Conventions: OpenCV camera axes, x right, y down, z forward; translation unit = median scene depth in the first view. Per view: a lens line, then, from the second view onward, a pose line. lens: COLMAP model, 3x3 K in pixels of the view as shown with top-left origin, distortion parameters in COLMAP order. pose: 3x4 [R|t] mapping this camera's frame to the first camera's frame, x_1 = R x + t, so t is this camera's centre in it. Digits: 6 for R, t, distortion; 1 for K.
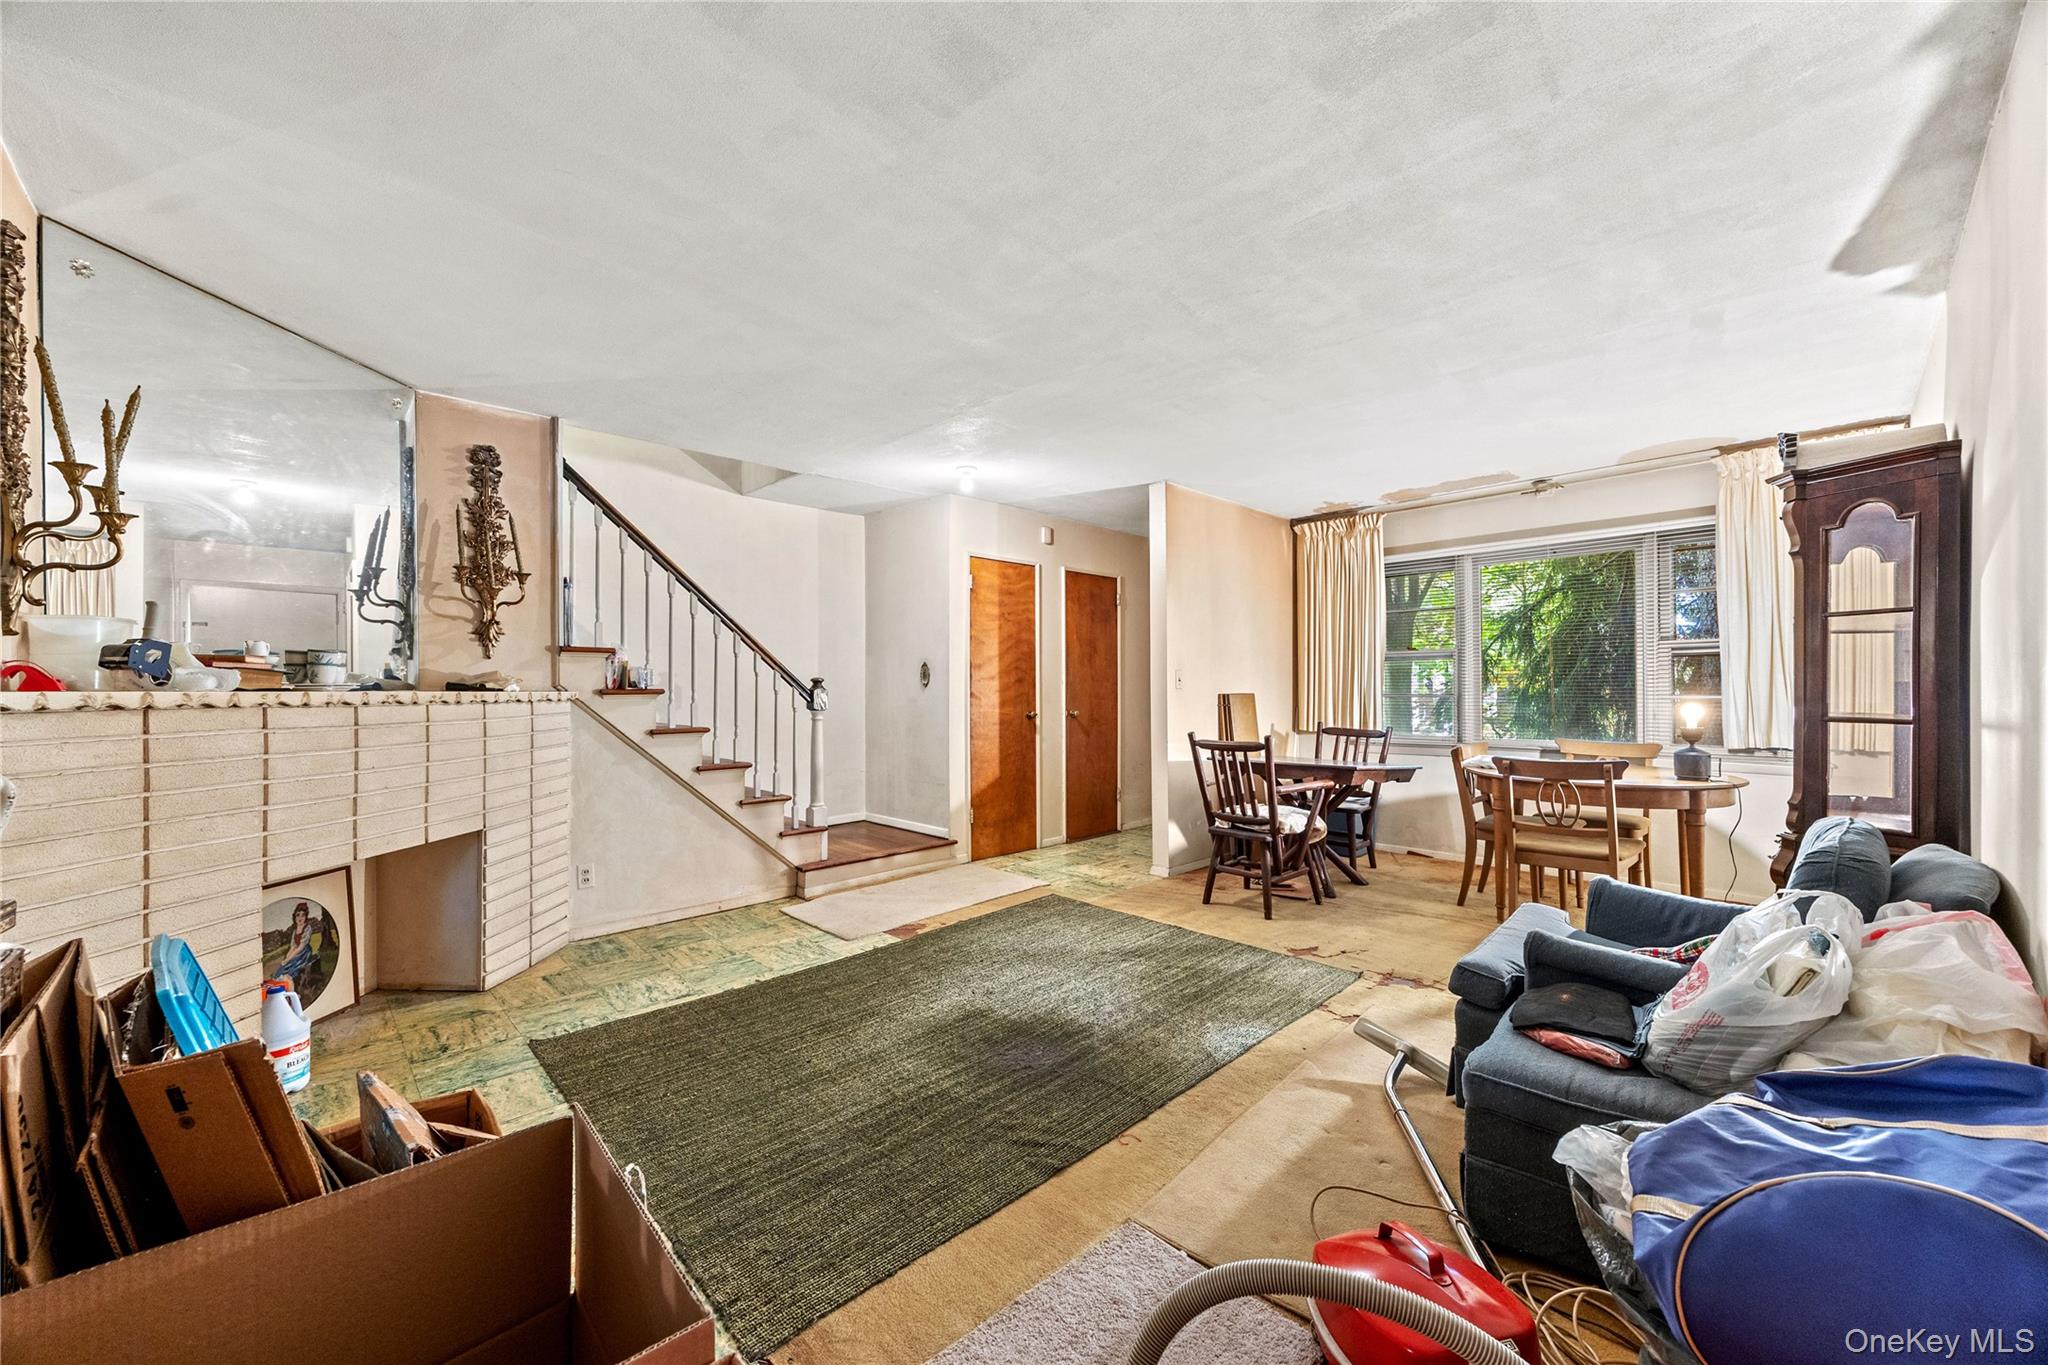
lens RADIAL K [[777.2, 0, 1019.2], [0, 777.2, 683.4], [0, 0, 1]] dist [-0.002998, -0.000262]
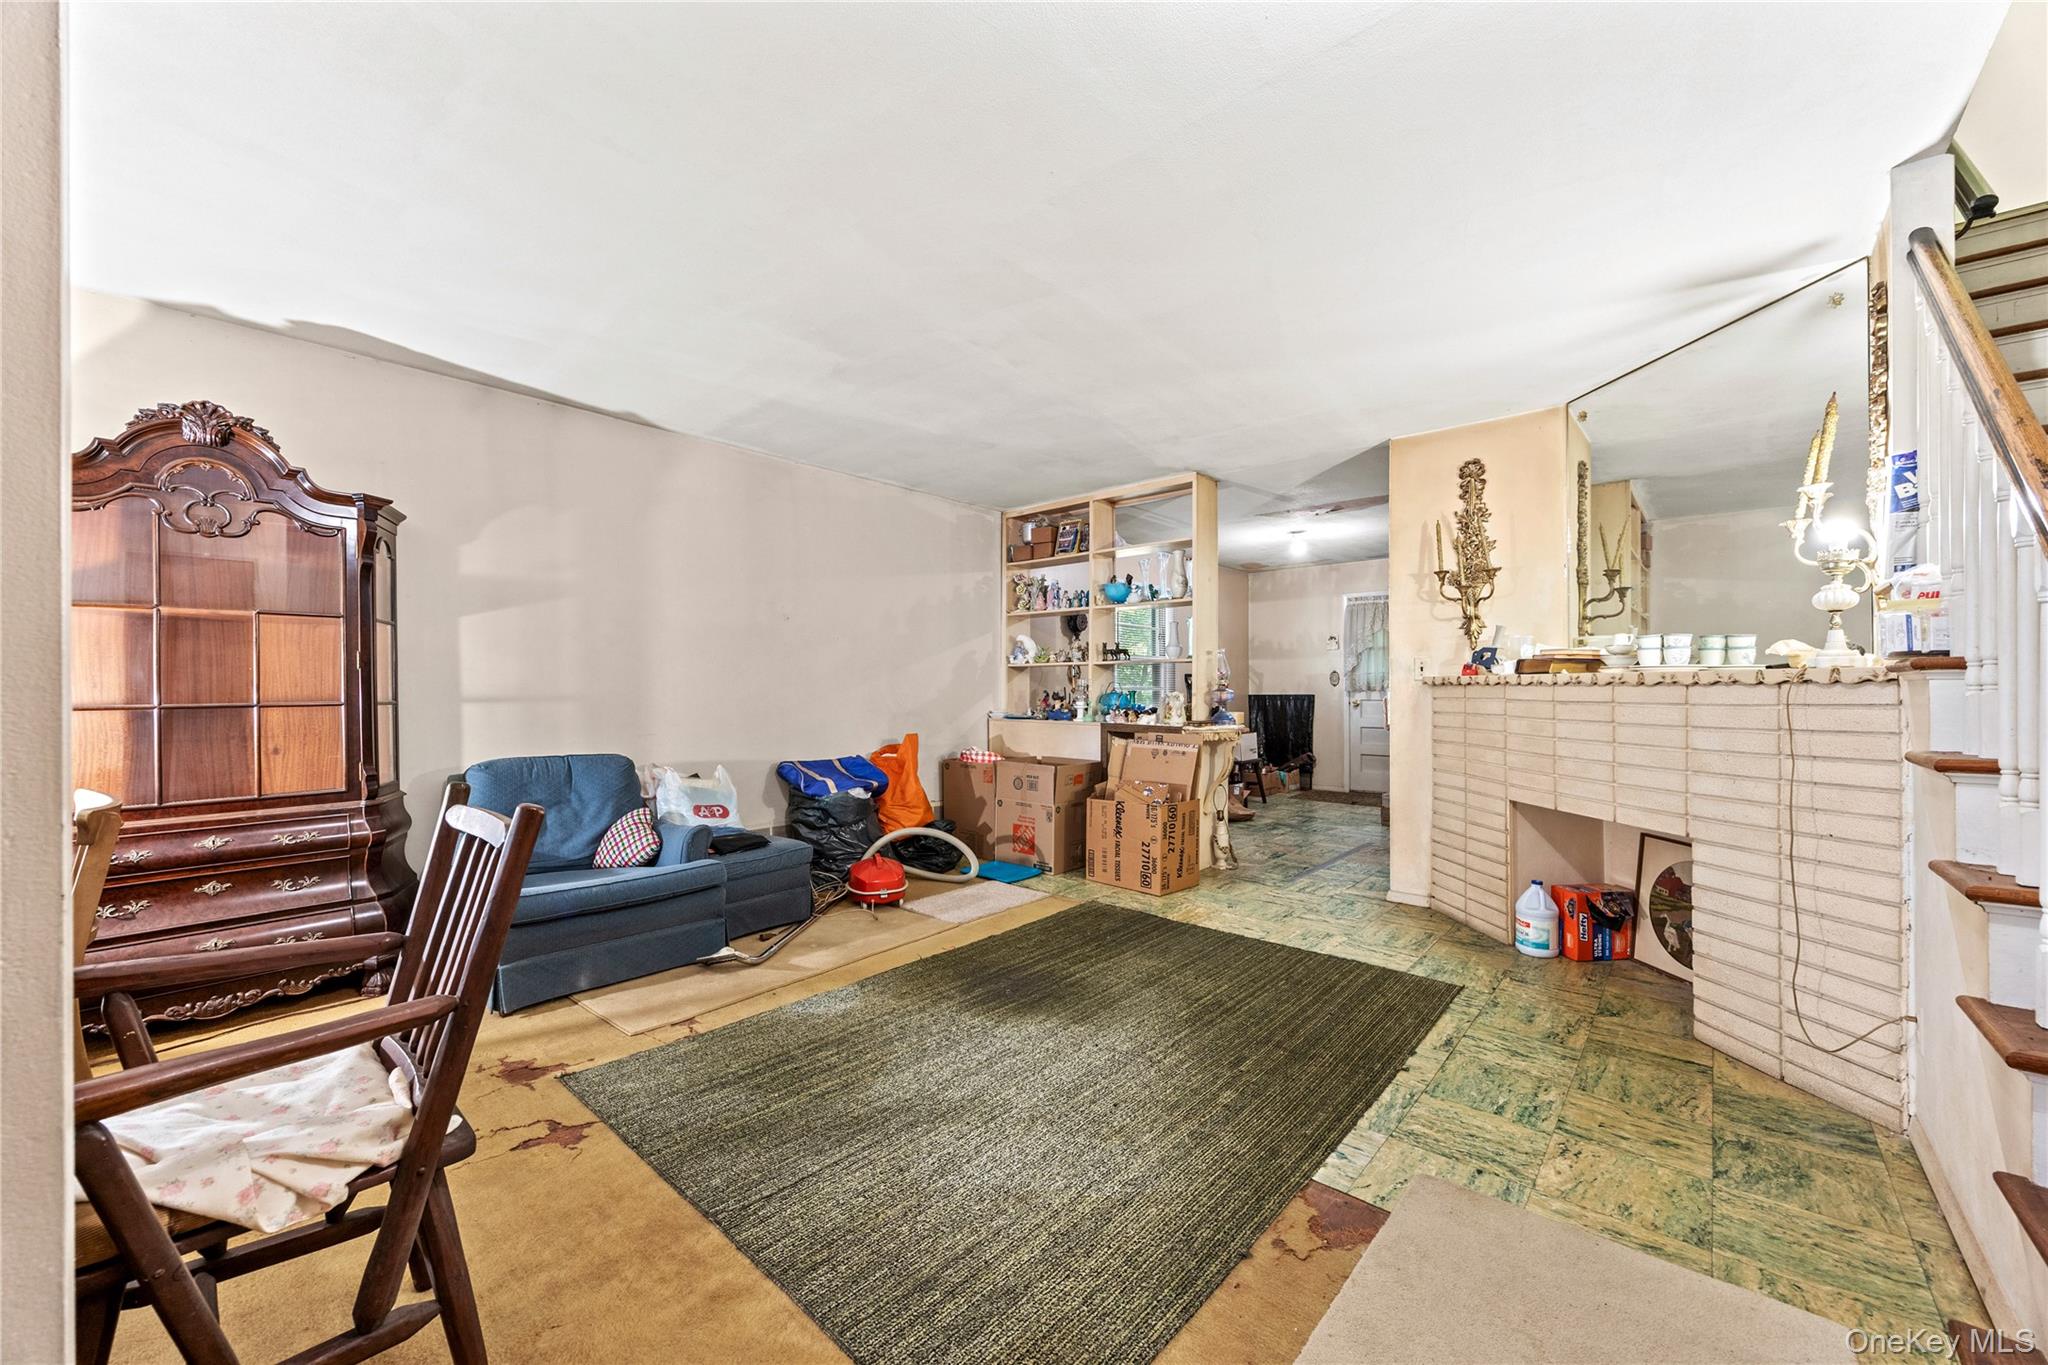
lens RADIAL K [[777.2, 0, 1019.2], [0, 777.2, 683.4], [0, 0, 1]] dist [-0.002998, -0.000262]
pose [[-0.995925, 0.004420, -0.090073, 0.083314], [0.005816, 0.999867, -0.015242, 0.029371], [0.089993, -0.015704, -0.995819, 1.614586]]
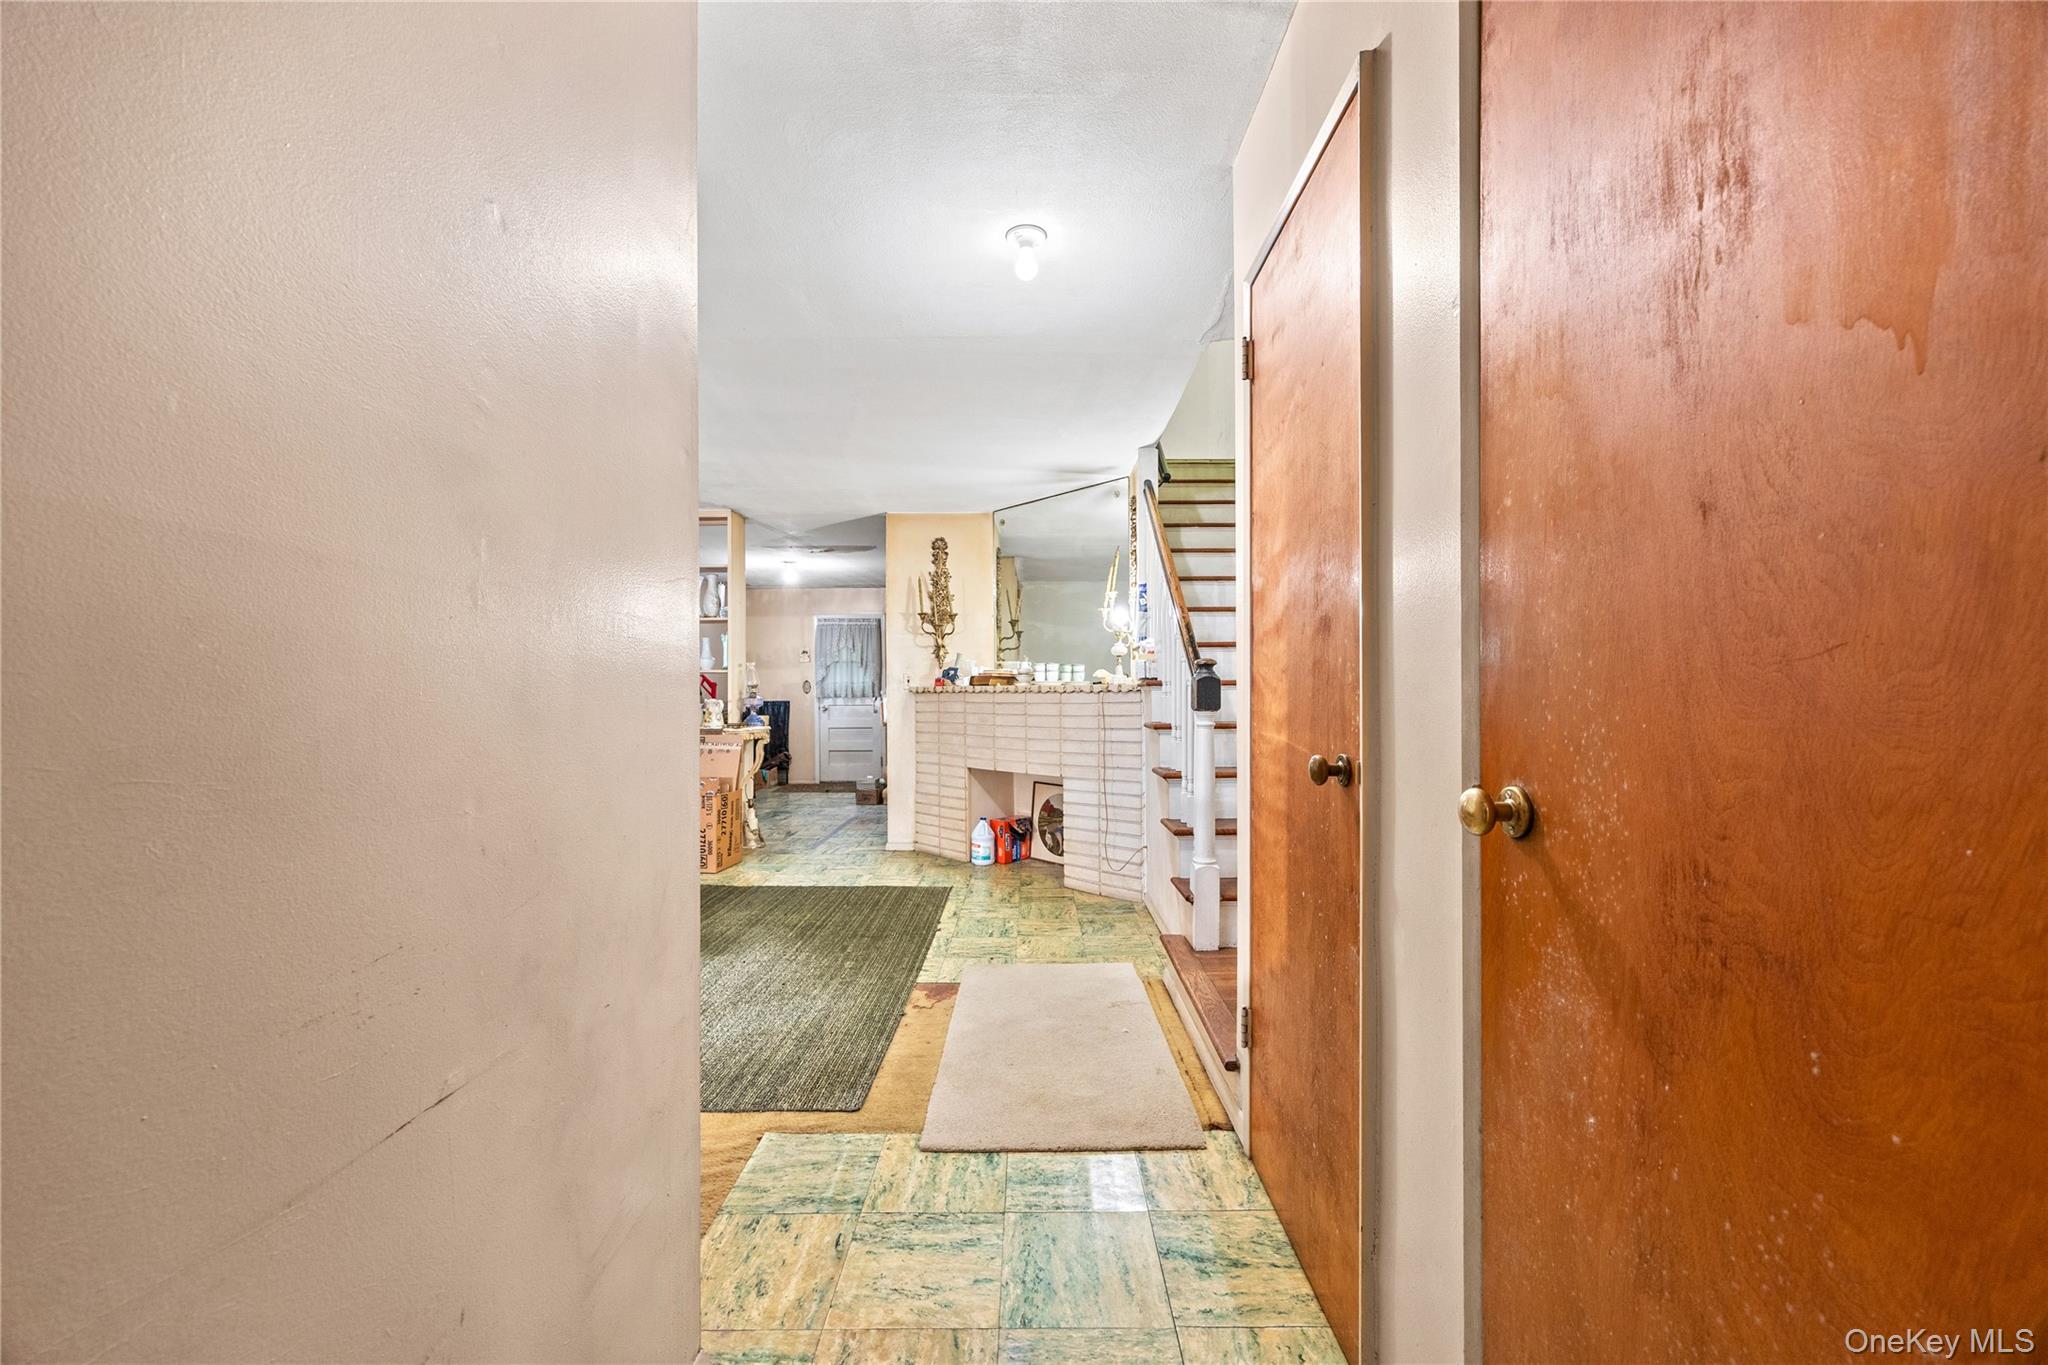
lens RADIAL K [[777.2, 0, 1019.2], [0, 777.2, 683.4], [0, 0, 1]] dist [-0.002998, -0.000262]
pose [[-0.694455, -0.003766, -0.719526, 0.409582], [0.012926, 0.999760, -0.017709, 0.029982], [0.719420, -0.021598, -0.694239, 1.823197]]
